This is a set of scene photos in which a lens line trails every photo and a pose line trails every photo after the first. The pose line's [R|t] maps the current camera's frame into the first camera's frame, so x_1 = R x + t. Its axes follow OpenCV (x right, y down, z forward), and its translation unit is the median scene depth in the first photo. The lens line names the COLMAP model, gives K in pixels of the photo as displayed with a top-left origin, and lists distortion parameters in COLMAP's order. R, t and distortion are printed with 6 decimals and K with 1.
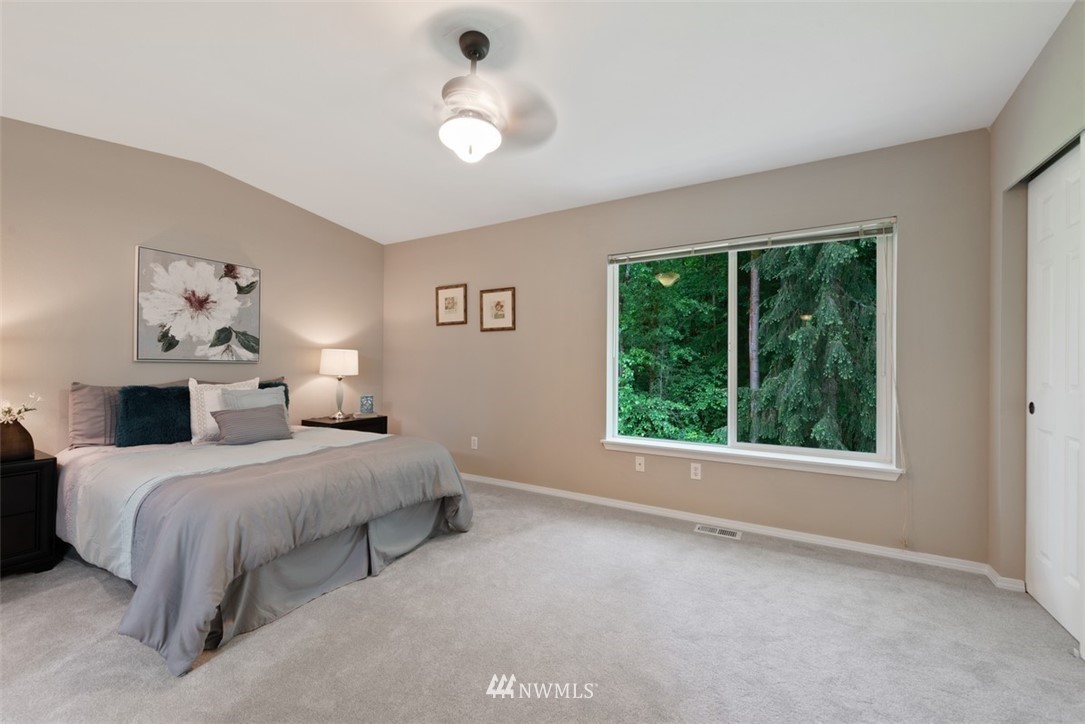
lens RADIAL K [[433.8, 0, 534.9], [0, 433.8, 374.0], [0, 0, 1]] dist [-0.000966, -0.000288]
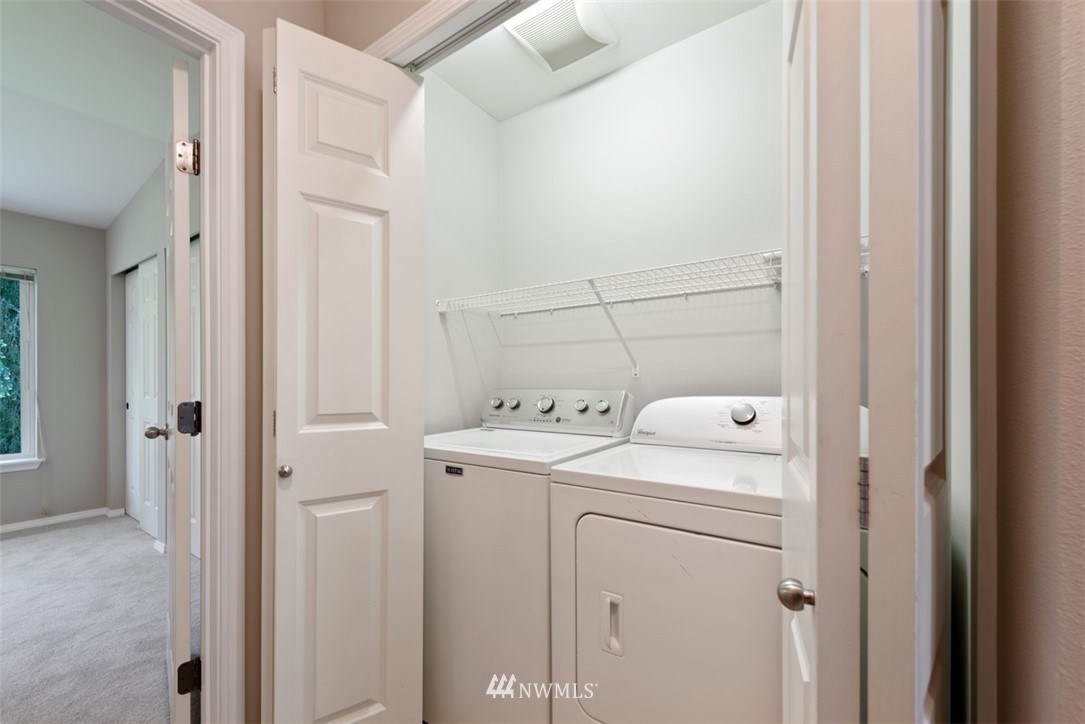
lens RADIAL K [[433.8, 0, 534.9], [0, 433.8, 374.0], [0, 0, 1]] dist [-0.000966, -0.000288]
pose [[0.067368, 0.013946, 0.997631, -0.427395], [0.023270, 0.999608, -0.015545, 0.015319], [-0.997457, 0.024262, 0.067017, -0.673184]]
